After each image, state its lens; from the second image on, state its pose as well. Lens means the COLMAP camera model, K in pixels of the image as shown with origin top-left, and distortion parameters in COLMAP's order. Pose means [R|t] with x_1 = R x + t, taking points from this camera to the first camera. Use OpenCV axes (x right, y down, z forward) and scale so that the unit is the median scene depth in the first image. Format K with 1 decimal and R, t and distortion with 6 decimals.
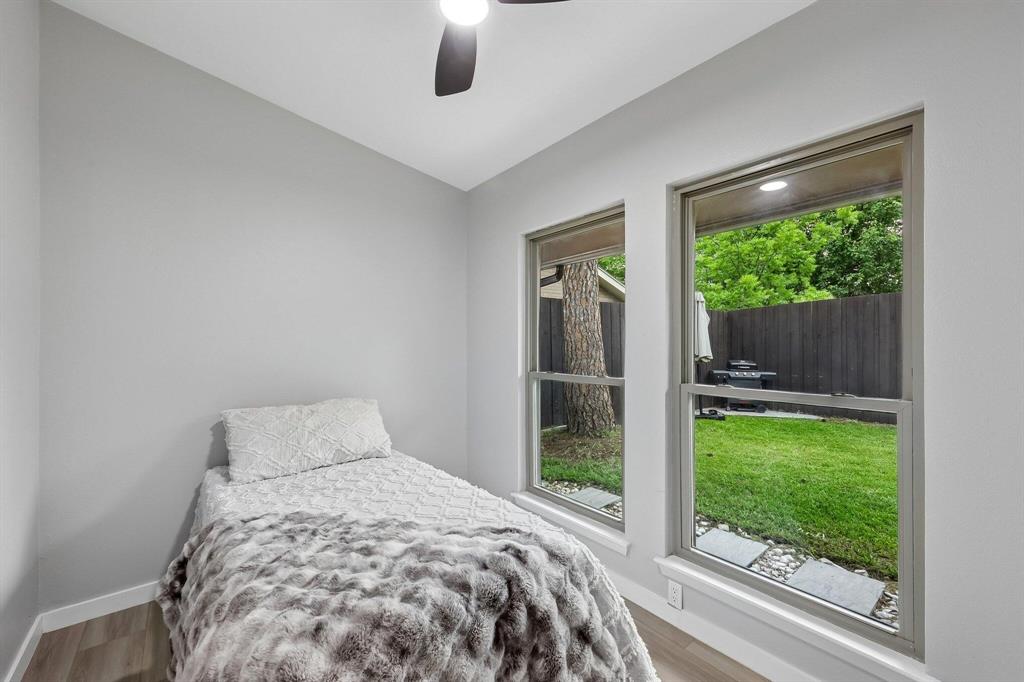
lens RADIAL K [[418.0, 0, 507.1], [0, 418.0, 340.2], [0, 0, 1]] dist [-0.000106, -0.000075]
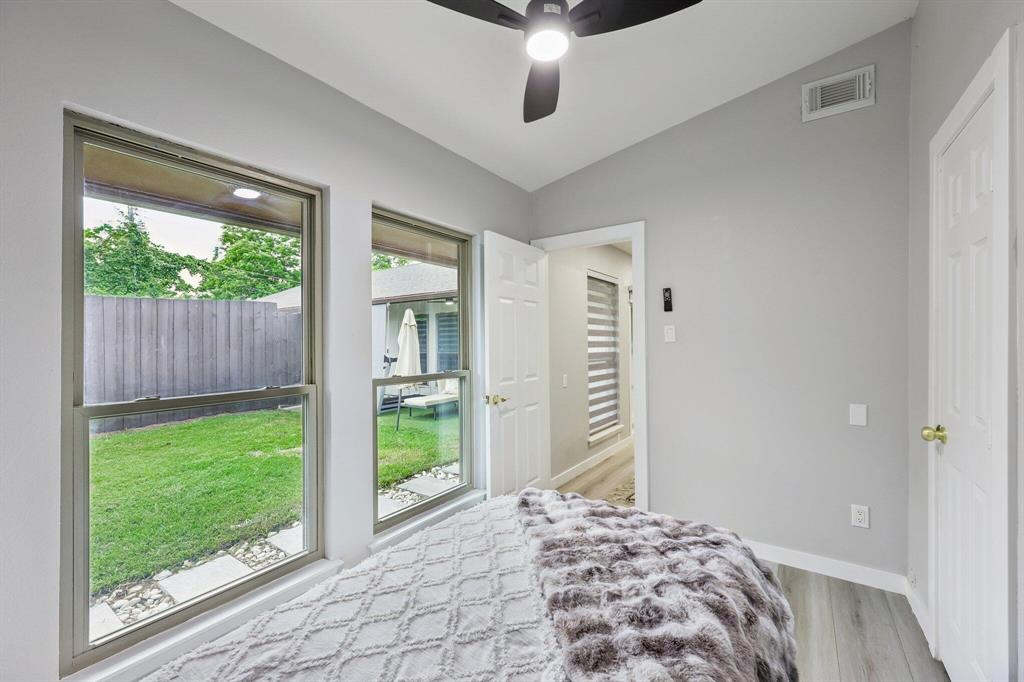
lens RADIAL K [[418.0, 0, 507.1], [0, 418.0, 340.2], [0, 0, 1]] dist [-0.000106, -0.000075]
pose [[-0.284550, 0.009462, 0.958615, -0.482428], [0.012874, 0.999899, -0.006048, 0.004604], [-0.958575, 0.010621, -0.284643, 0.620190]]
